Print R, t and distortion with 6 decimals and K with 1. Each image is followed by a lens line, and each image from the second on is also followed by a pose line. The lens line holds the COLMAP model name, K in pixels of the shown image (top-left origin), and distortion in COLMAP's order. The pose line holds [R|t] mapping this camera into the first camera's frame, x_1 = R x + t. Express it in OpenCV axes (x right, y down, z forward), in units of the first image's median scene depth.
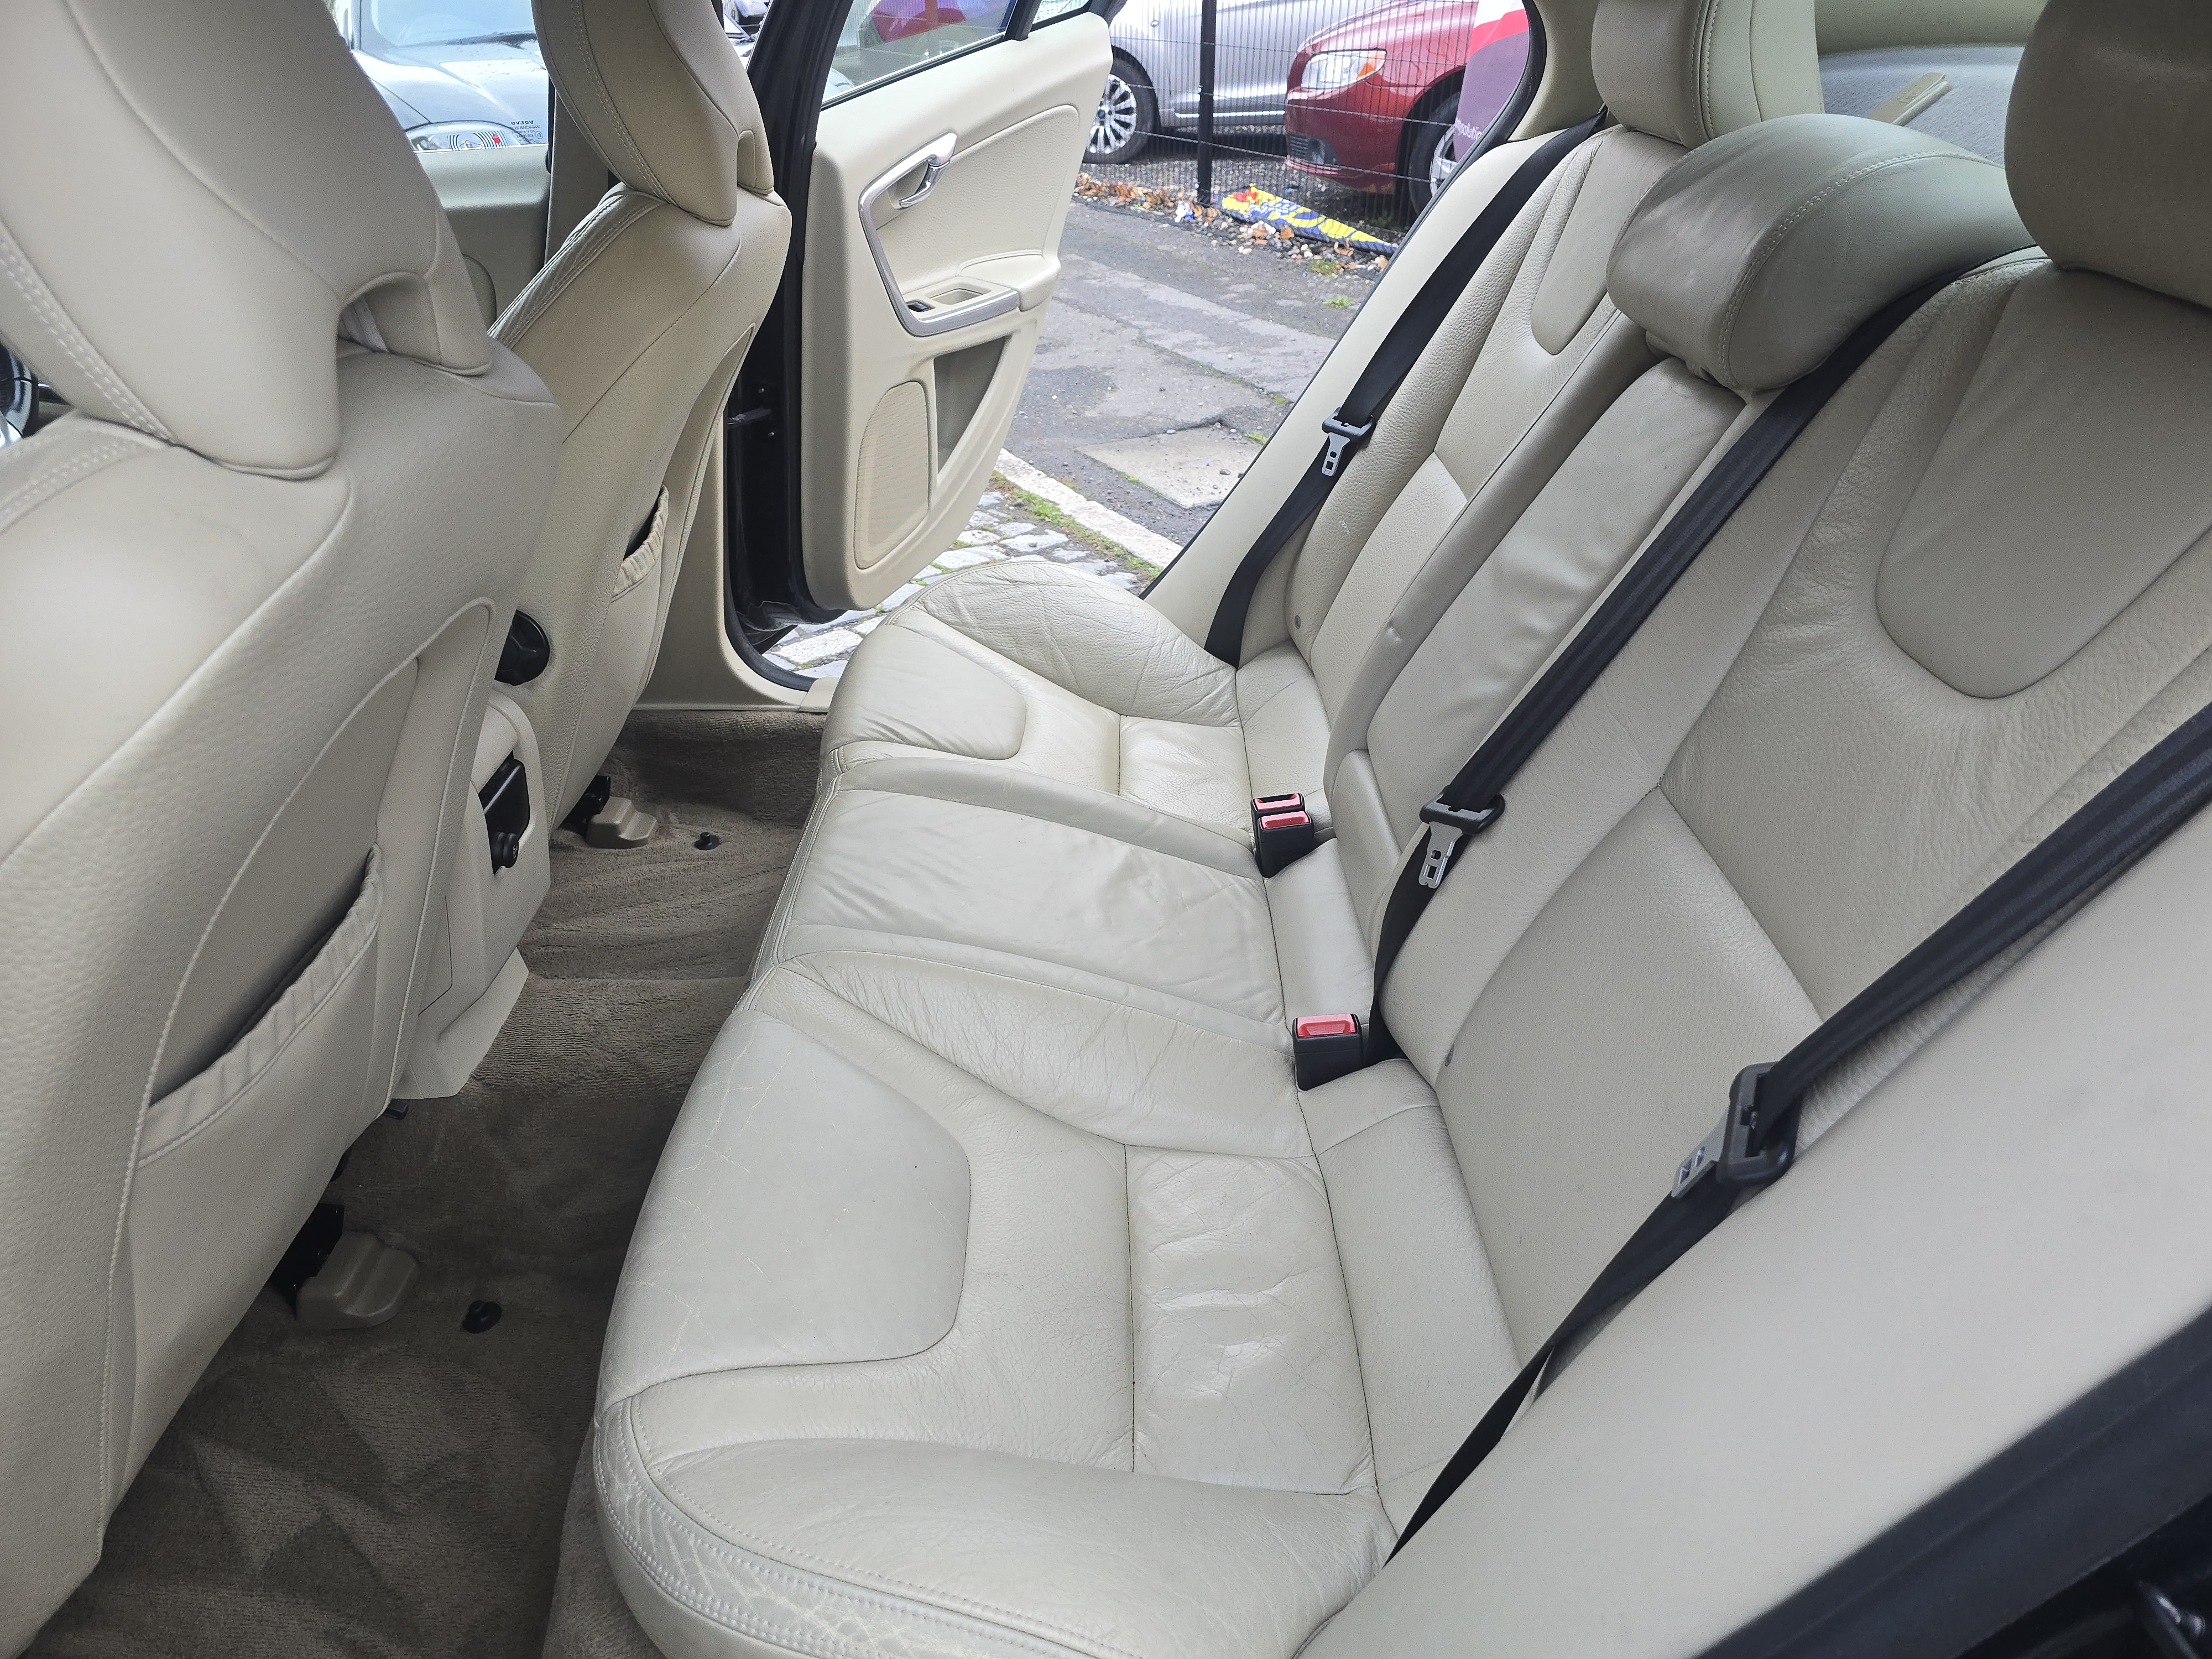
lens RADIAL K [[1502.7, 0, 1093.4], [0, 1502.7, 933.4], [0, 0, 1]] dist [0.056003, -0.052296]
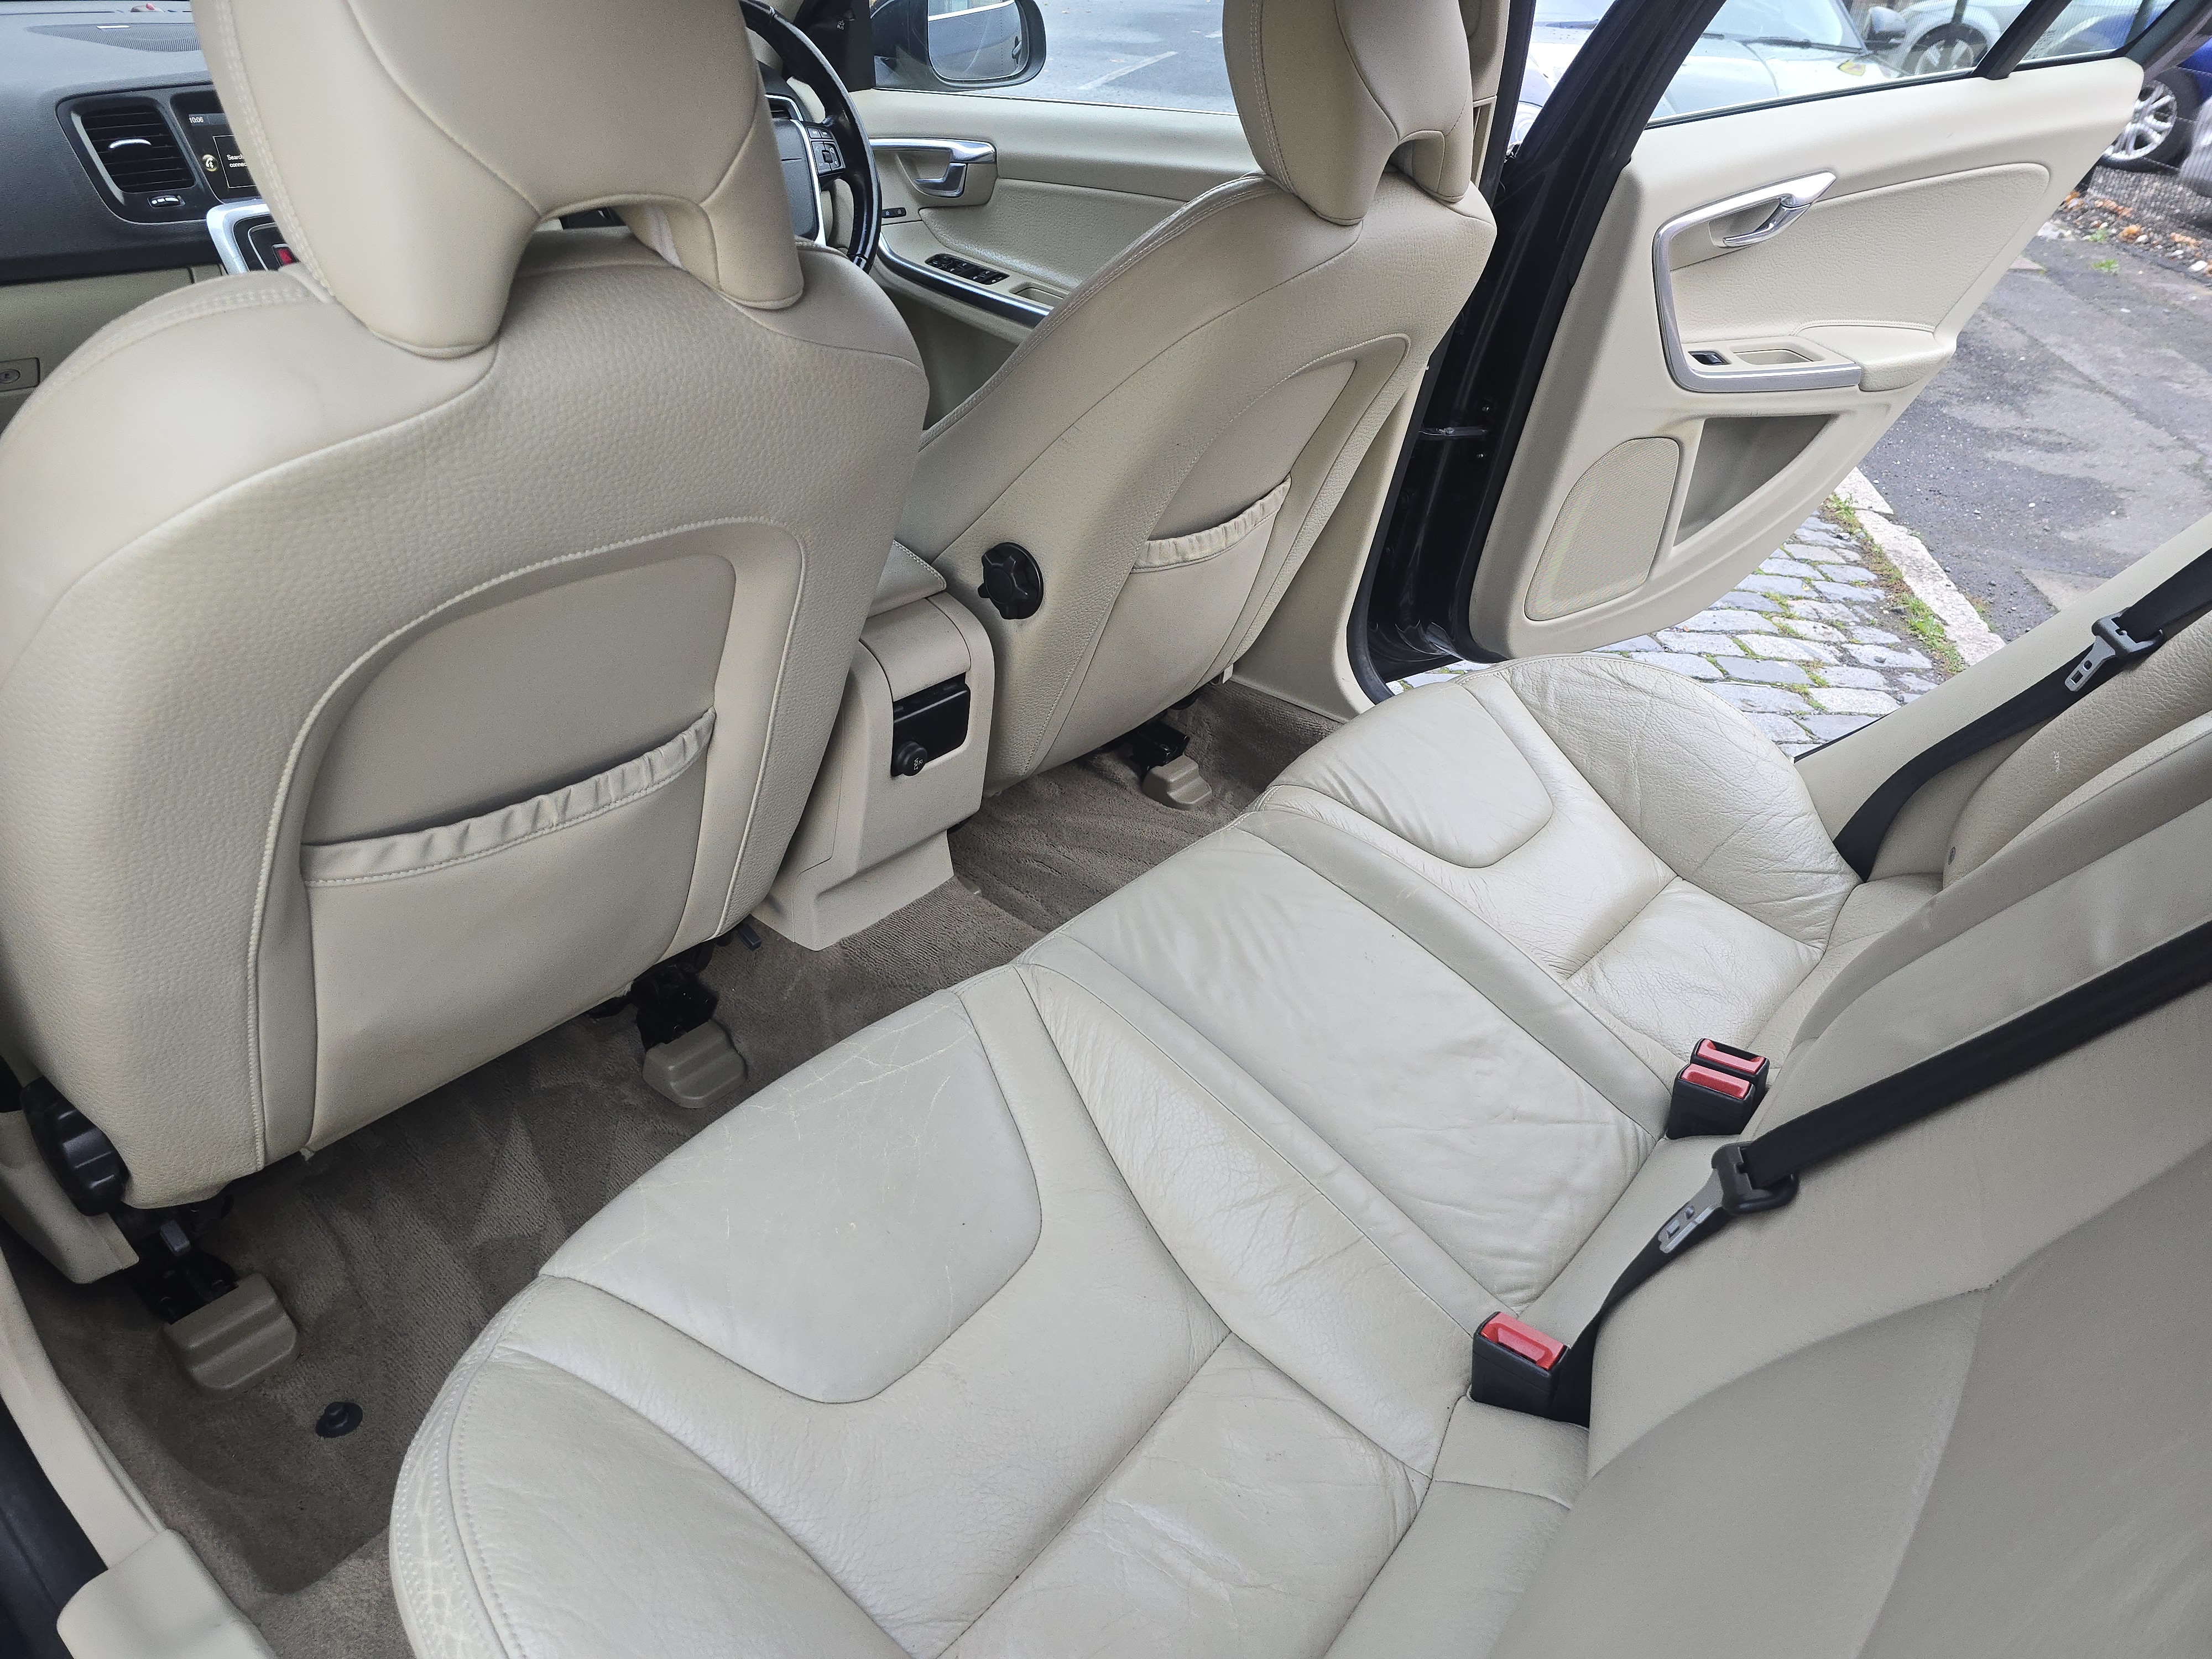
lens RADIAL K [[1502.7, 0, 994.7], [0, 1502.7, 871.9], [0, 0, 1]] dist [0.056003, -0.052296]
pose [[0.759637, 0.391103, -0.519606, 0.160668], [-0.403058, 0.910145, 0.095809, -0.075505], [0.510388, 0.136652, 0.849017, 0.109263]]
